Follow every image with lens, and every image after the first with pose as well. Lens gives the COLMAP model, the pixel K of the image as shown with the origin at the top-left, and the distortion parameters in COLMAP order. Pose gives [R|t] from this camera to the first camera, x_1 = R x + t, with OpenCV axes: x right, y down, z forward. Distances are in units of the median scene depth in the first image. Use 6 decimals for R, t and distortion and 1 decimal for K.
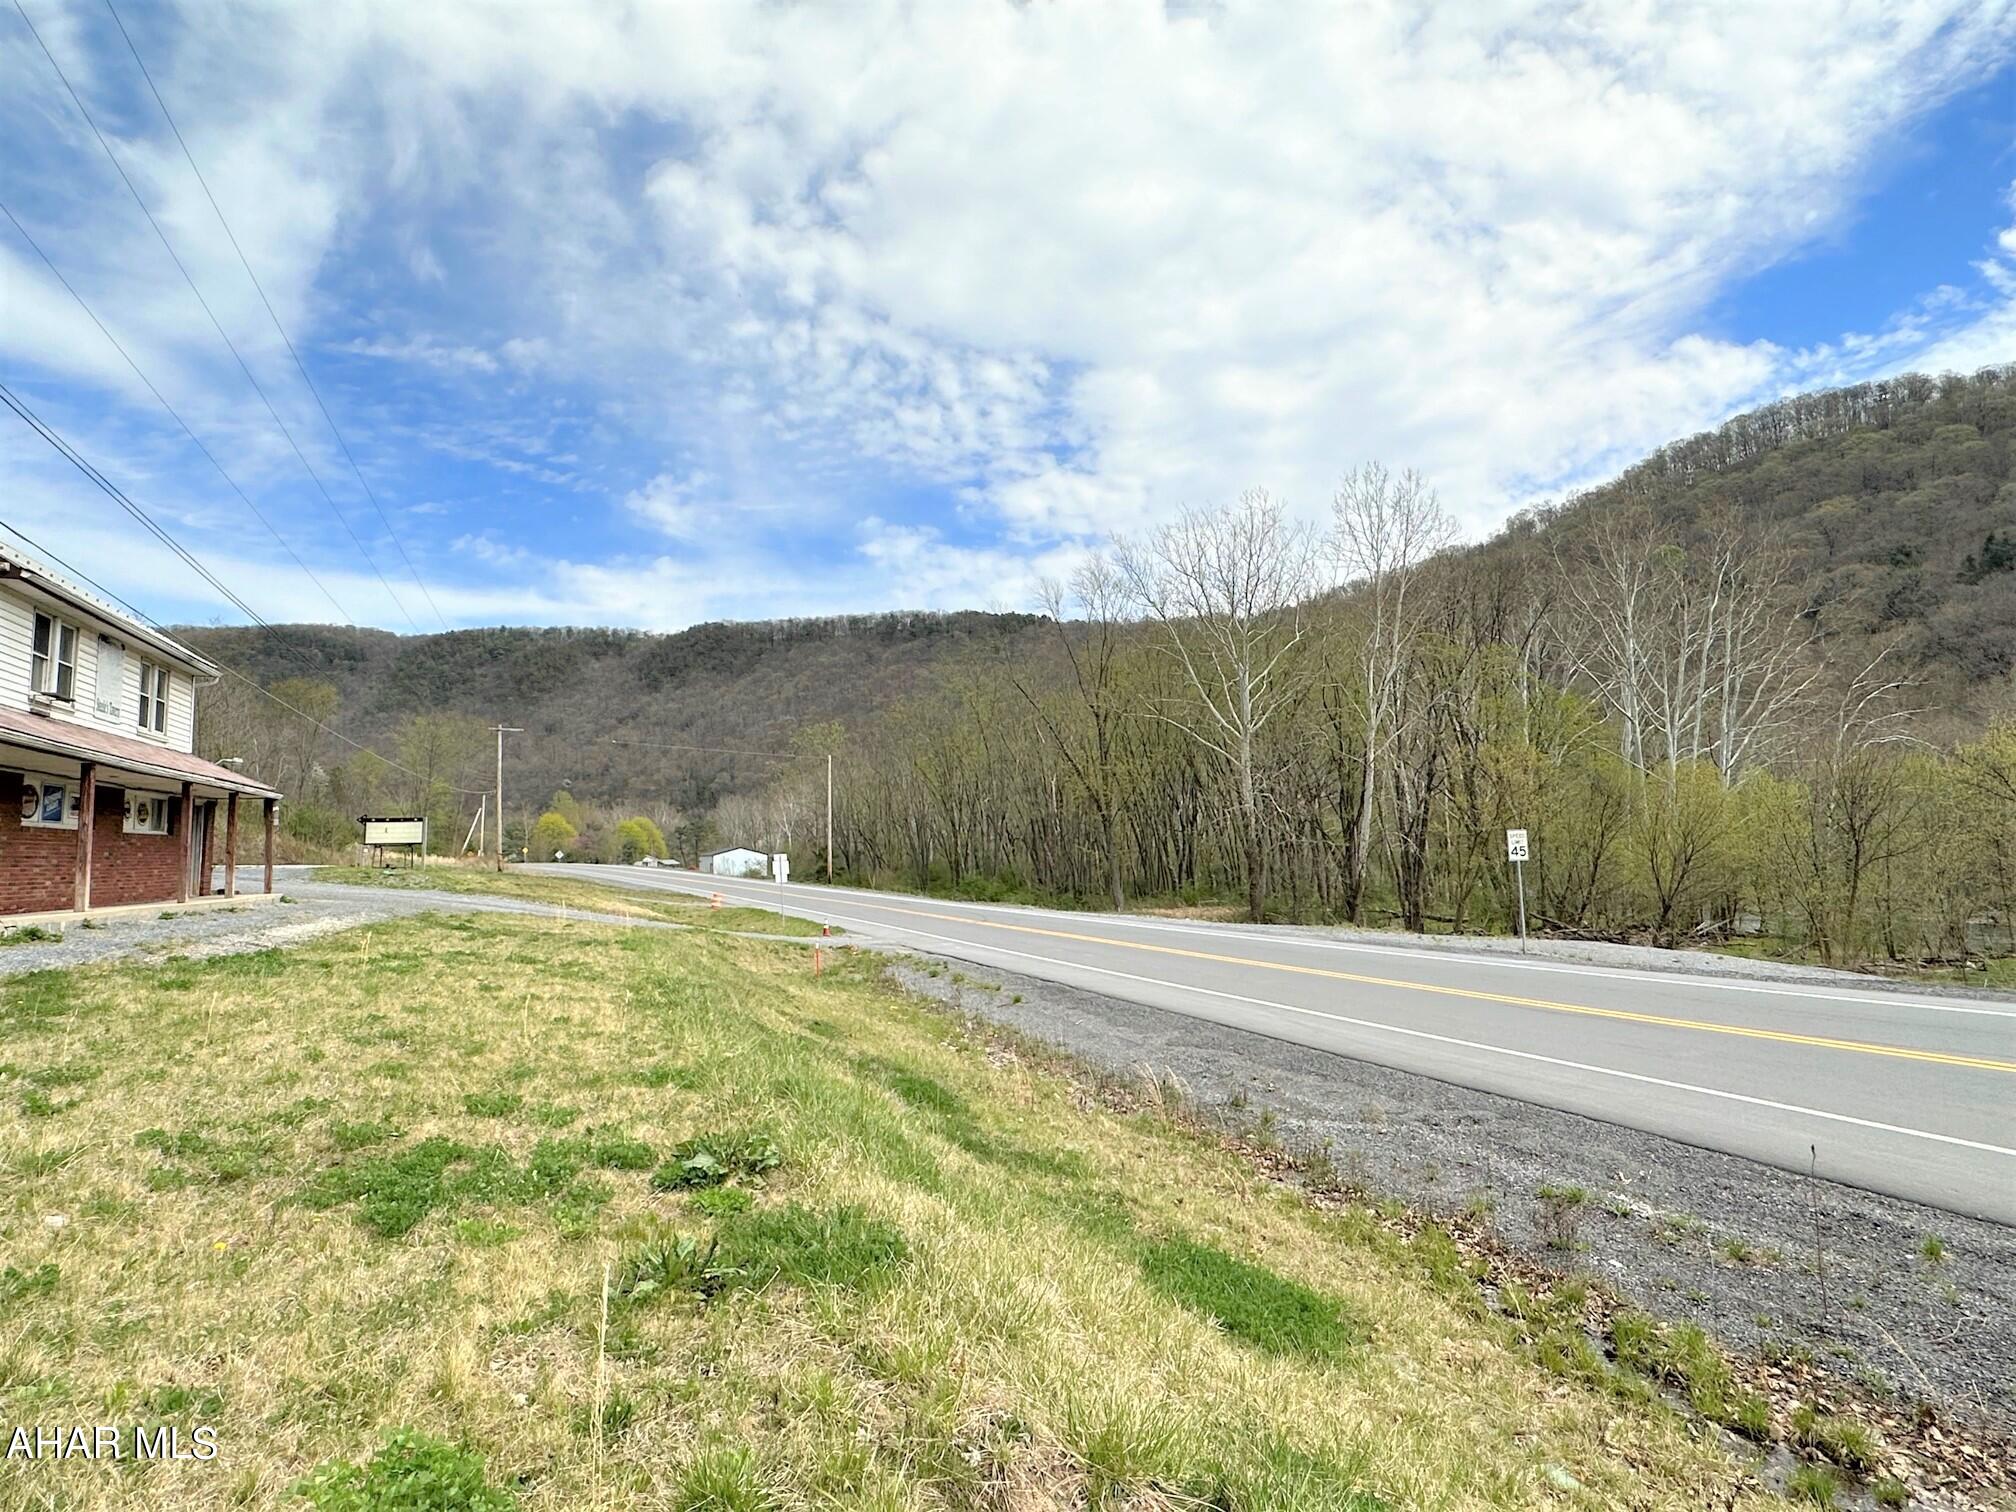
lens RADIAL K [[1124.9, 0, 1003.0], [0, 1124.9, 761.9], [0, 0, 1]] dist [0.008449, -0.001566]
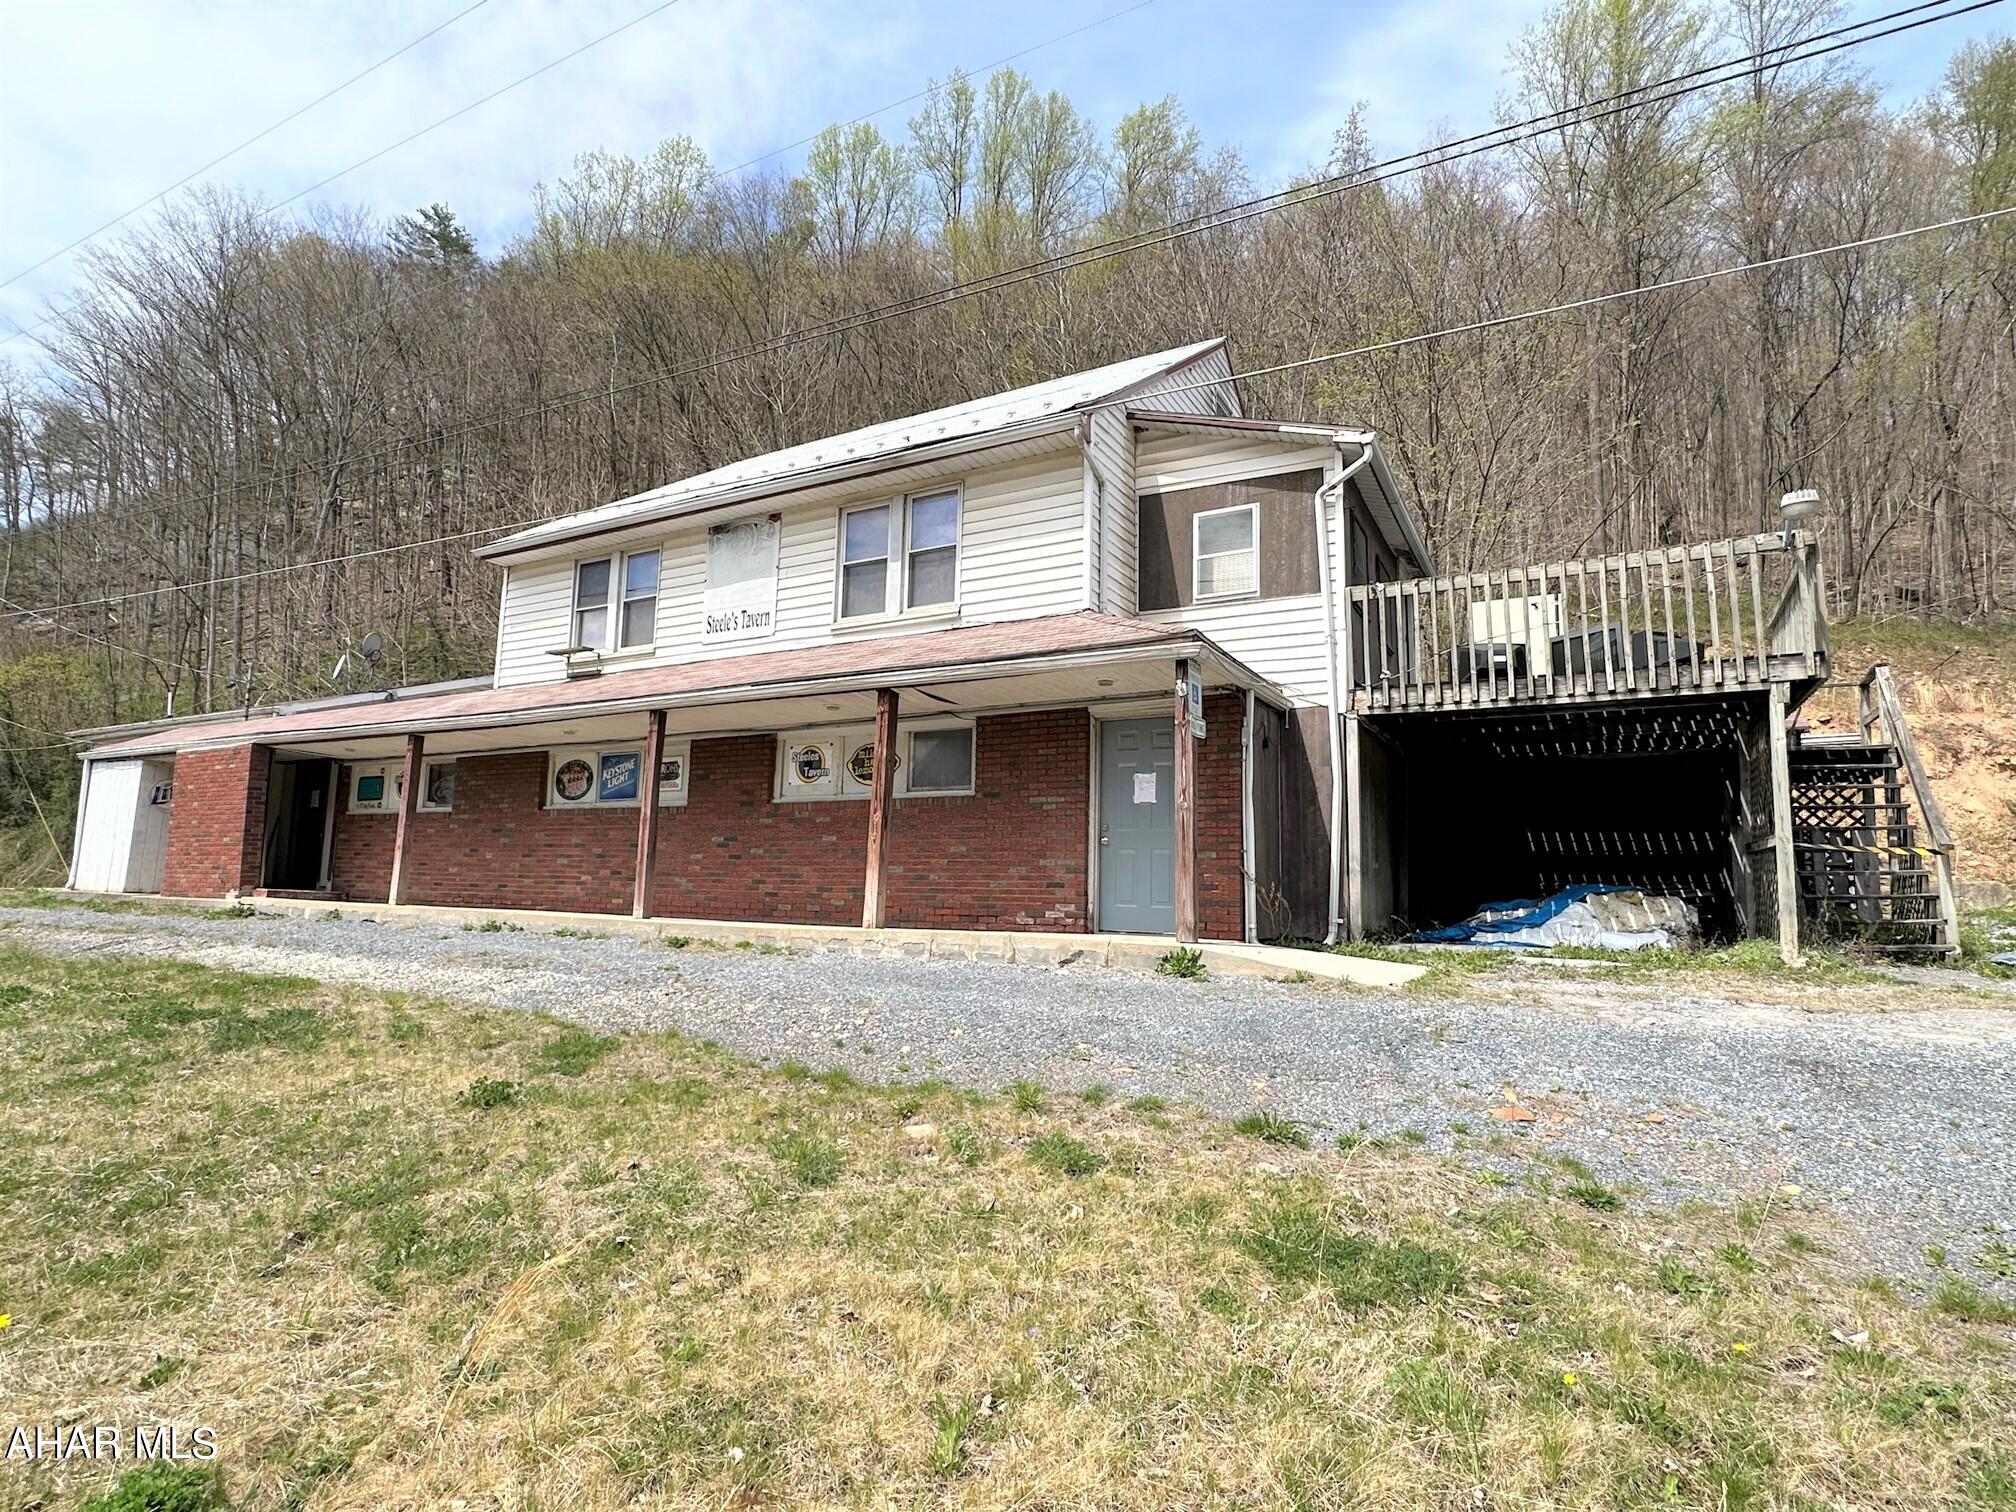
lens RADIAL K [[1041.1, 0, 1001.7], [0, 1041.1, 754.7], [0, 0, 1]] dist [-0.001392, 0.000082]
pose [[-0.765627, -0.072459, -0.639191, -0.574251], [0.049846, 0.983966, -0.171248, 0.155085], [0.641351, -0.162973, -0.749739, 1.680299]]
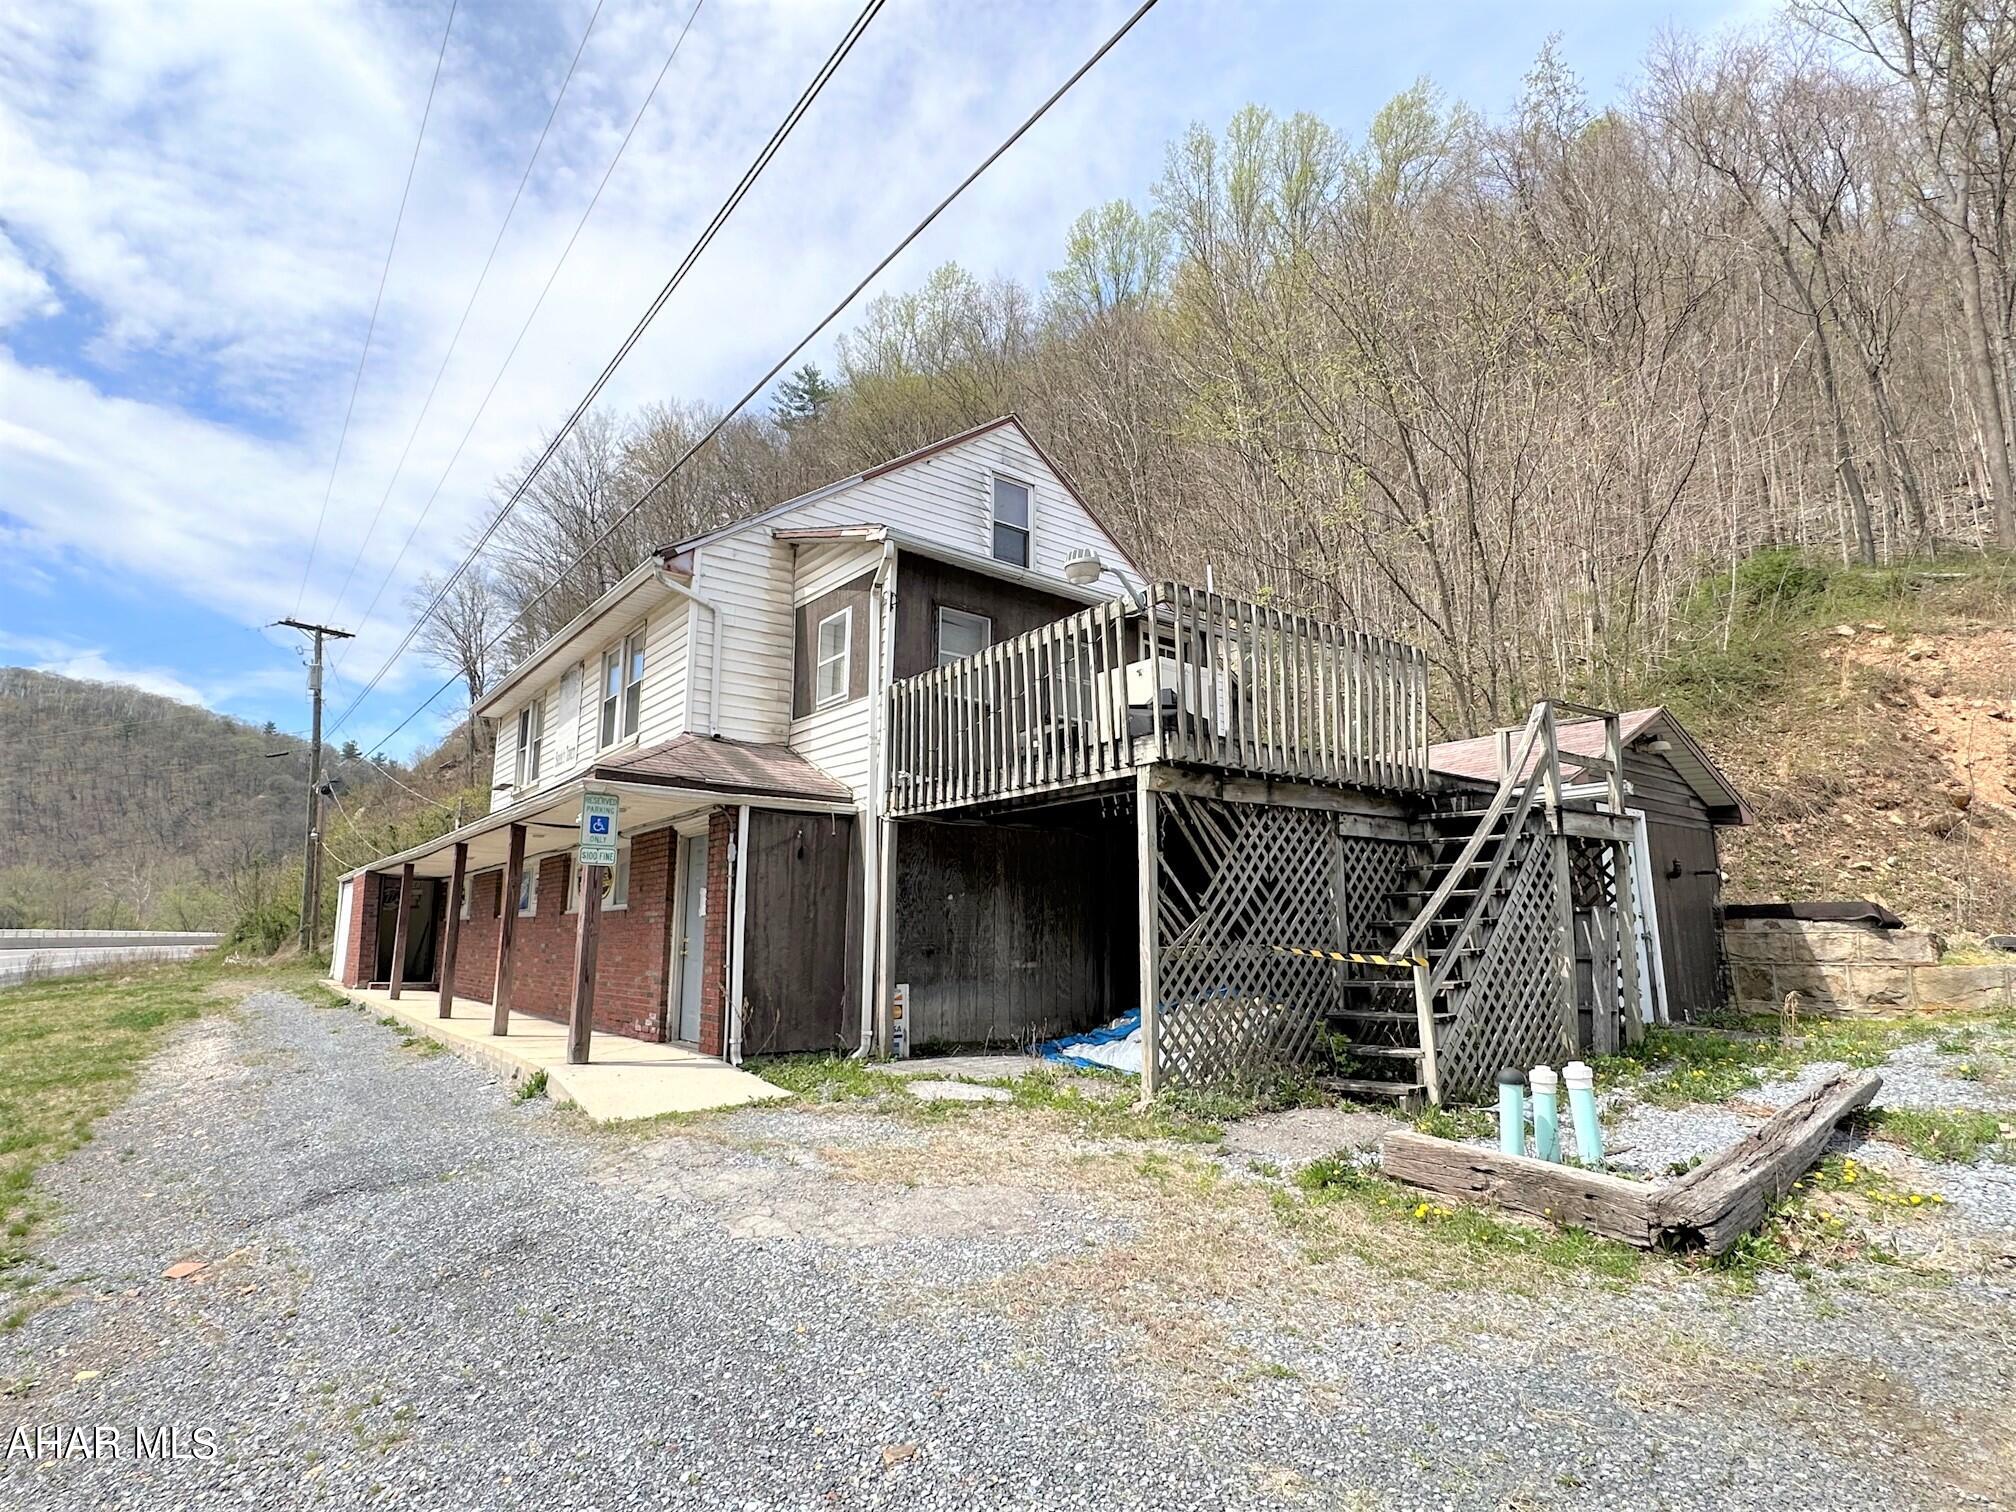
lens RADIAL K [[1041.1, 0, 1001.6], [0, 1041.1, 755.8], [0, 0, 1]] dist [-0.001392, 0.000082]
pose [[-0.956923, -0.022042, -0.289503, -0.951135], [0.049060, 0.970500, -0.236056, 0.147934], [0.286166, -0.240090, -0.927613, 1.900362]]
